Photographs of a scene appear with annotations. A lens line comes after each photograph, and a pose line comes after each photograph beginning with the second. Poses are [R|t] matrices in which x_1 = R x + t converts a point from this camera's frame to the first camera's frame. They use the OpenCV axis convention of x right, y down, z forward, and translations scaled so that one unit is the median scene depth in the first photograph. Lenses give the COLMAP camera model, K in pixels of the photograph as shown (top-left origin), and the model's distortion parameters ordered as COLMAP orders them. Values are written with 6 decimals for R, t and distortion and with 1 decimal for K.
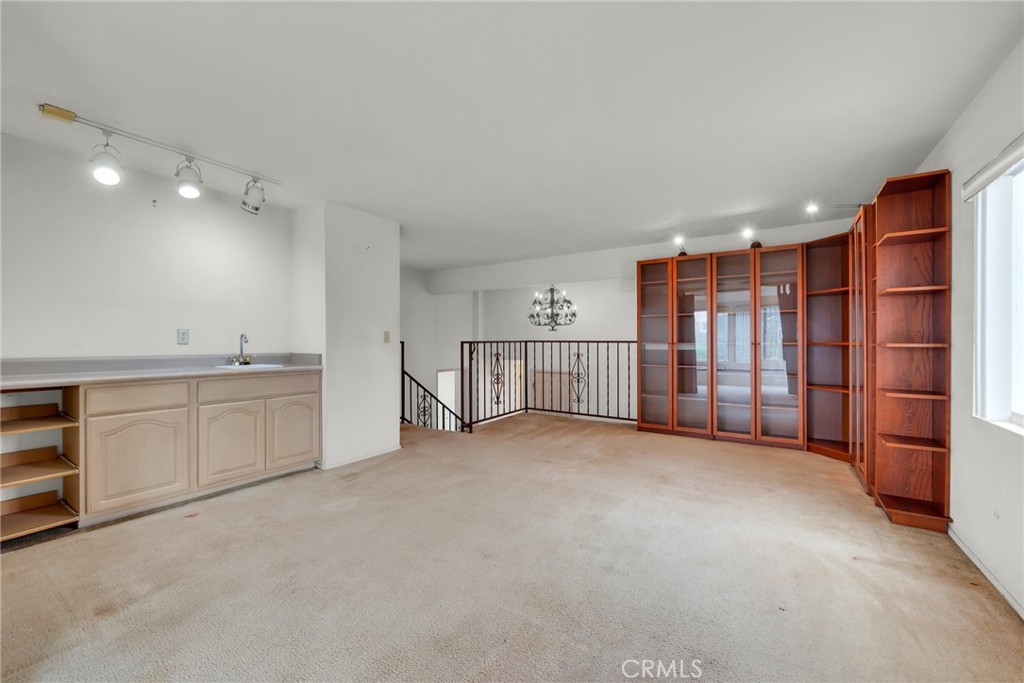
lens RADIAL K [[416.6, 0, 508.6], [0, 416.6, 345.2], [0, 0, 1]] dist [0.000519, -0.000032]
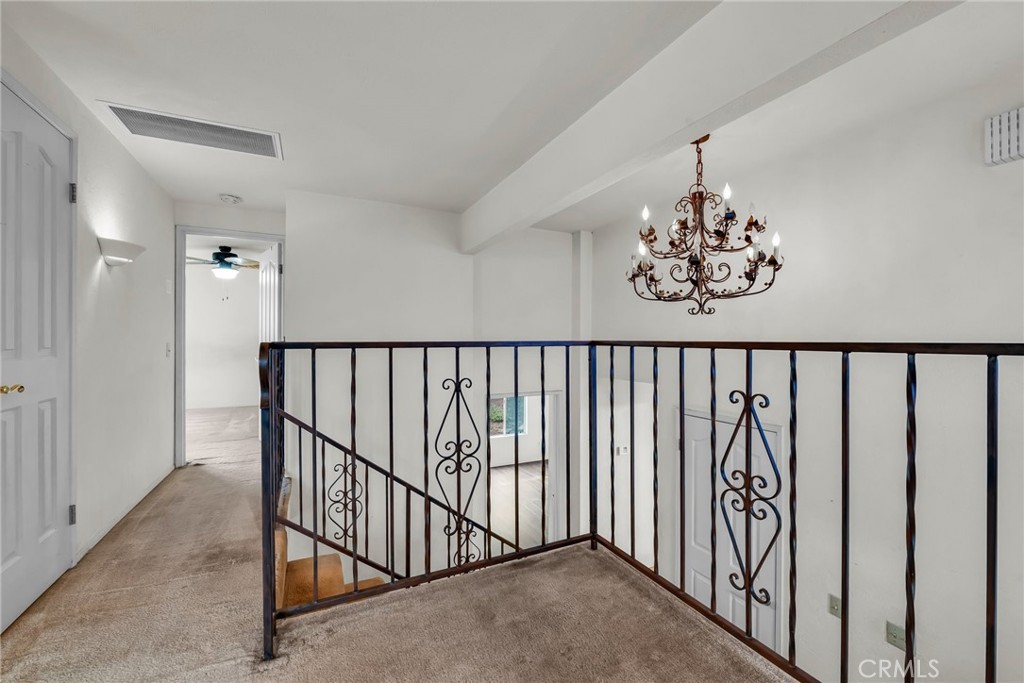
lens RADIAL K [[416.6, 0, 508.6], [0, 416.6, 345.2], [0, 0, 1]] dist [0.000519, -0.000032]
pose [[0.864951, 0.005296, -0.501828, 0.158376], [-0.004809, 0.999986, 0.002264, -0.008455], [0.501833, 0.000455, 0.864965, 0.675499]]
